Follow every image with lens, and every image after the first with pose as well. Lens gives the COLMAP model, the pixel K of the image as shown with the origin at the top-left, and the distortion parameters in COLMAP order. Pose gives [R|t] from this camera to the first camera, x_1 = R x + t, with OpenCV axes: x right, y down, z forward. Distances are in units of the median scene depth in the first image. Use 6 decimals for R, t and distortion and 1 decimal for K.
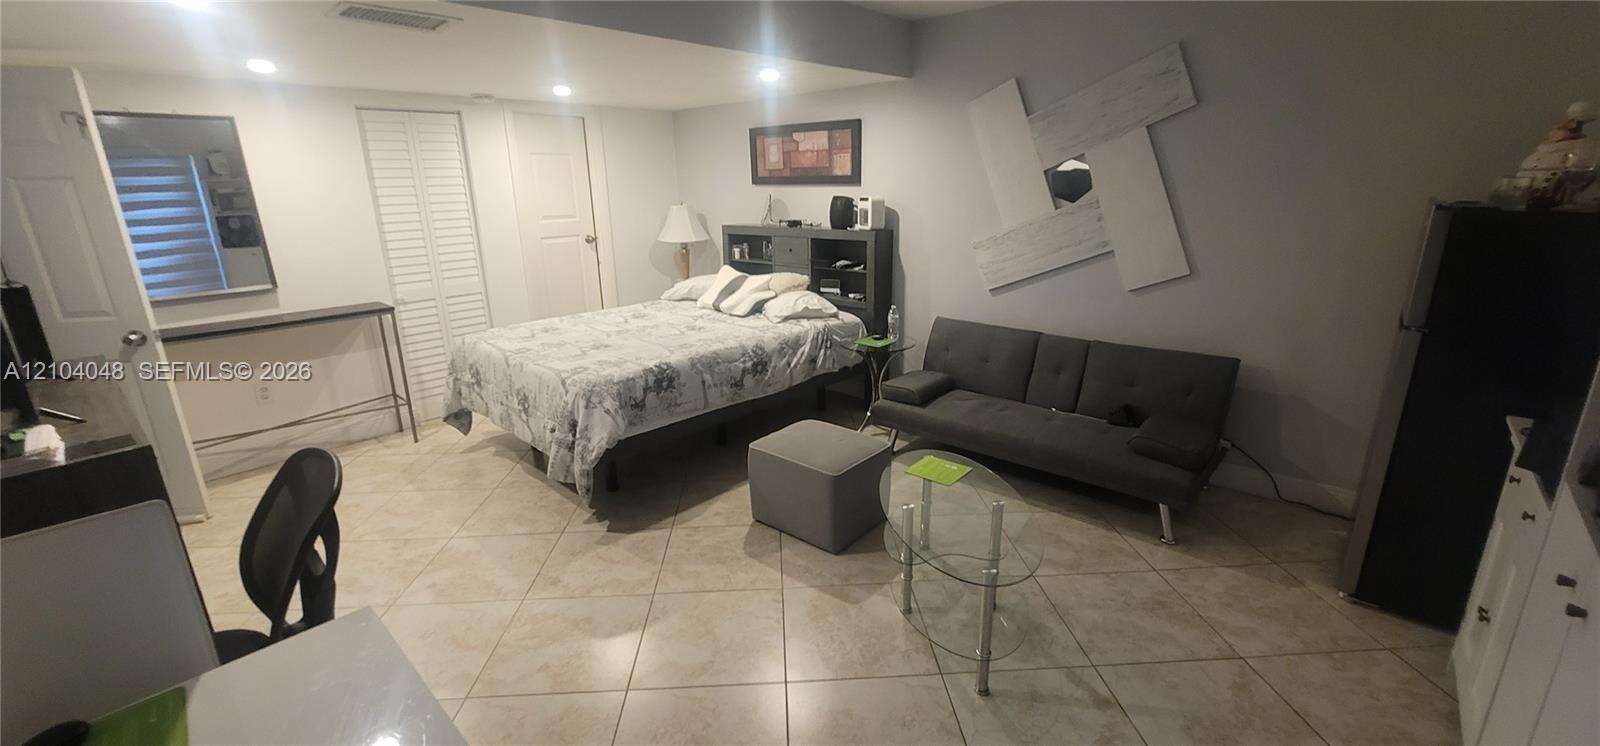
lens RADIAL K [[655.7, 0, 804.1], [0, 655.7, 370.6], [0, 0, 1]] dist [-0.006058, 0.000666]
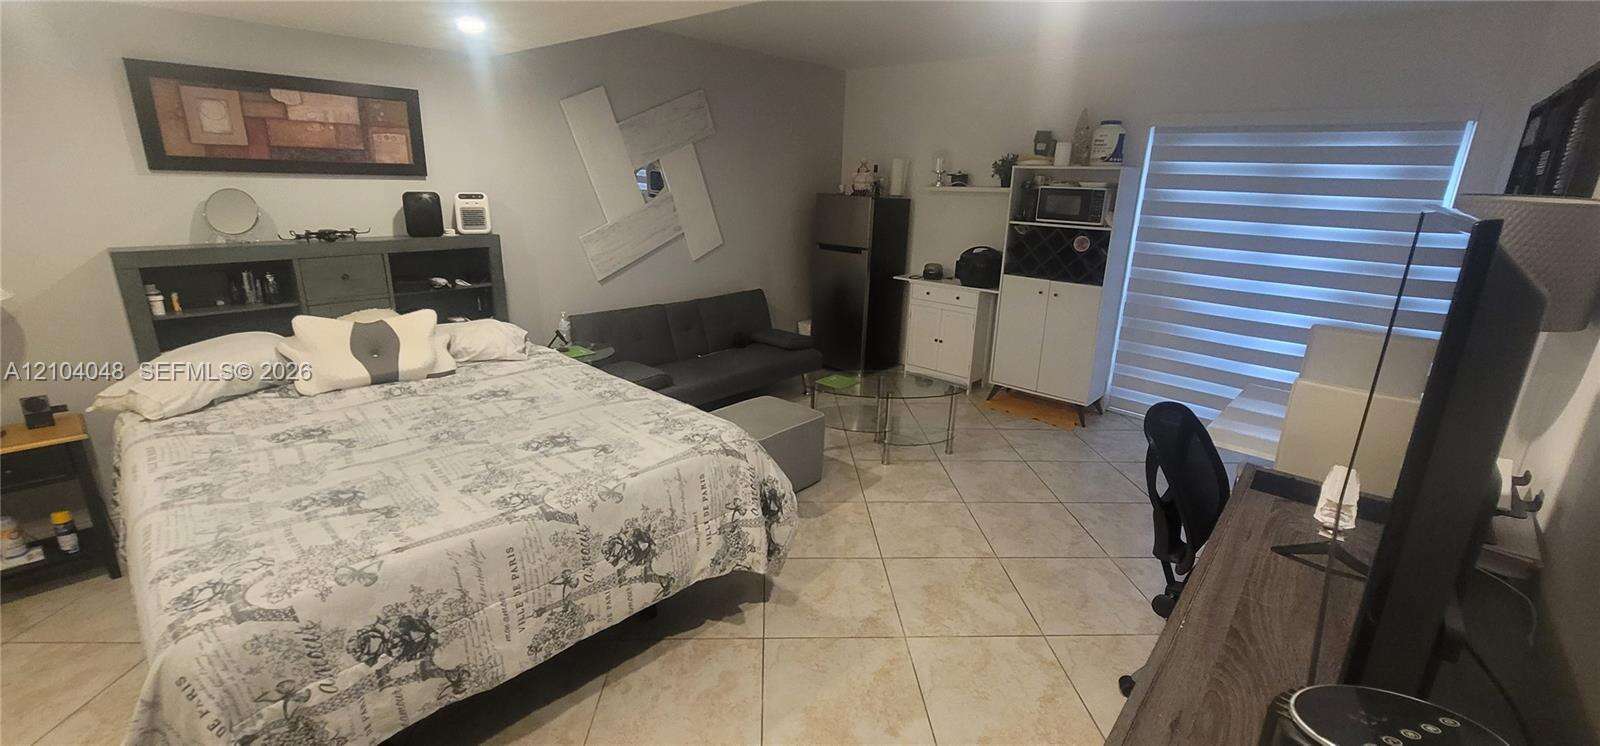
lens RADIAL K [[655.7, 0, 803.6], [0, 655.7, 372.2], [0, 0, 1]] dist [-0.006058, 0.000666]
pose [[-0.002253, -0.267421, 0.963577, -0.707168], [0.252194, 0.932281, 0.259325, -0.157456], [-0.967674, 0.243593, 0.065342, 0.575131]]
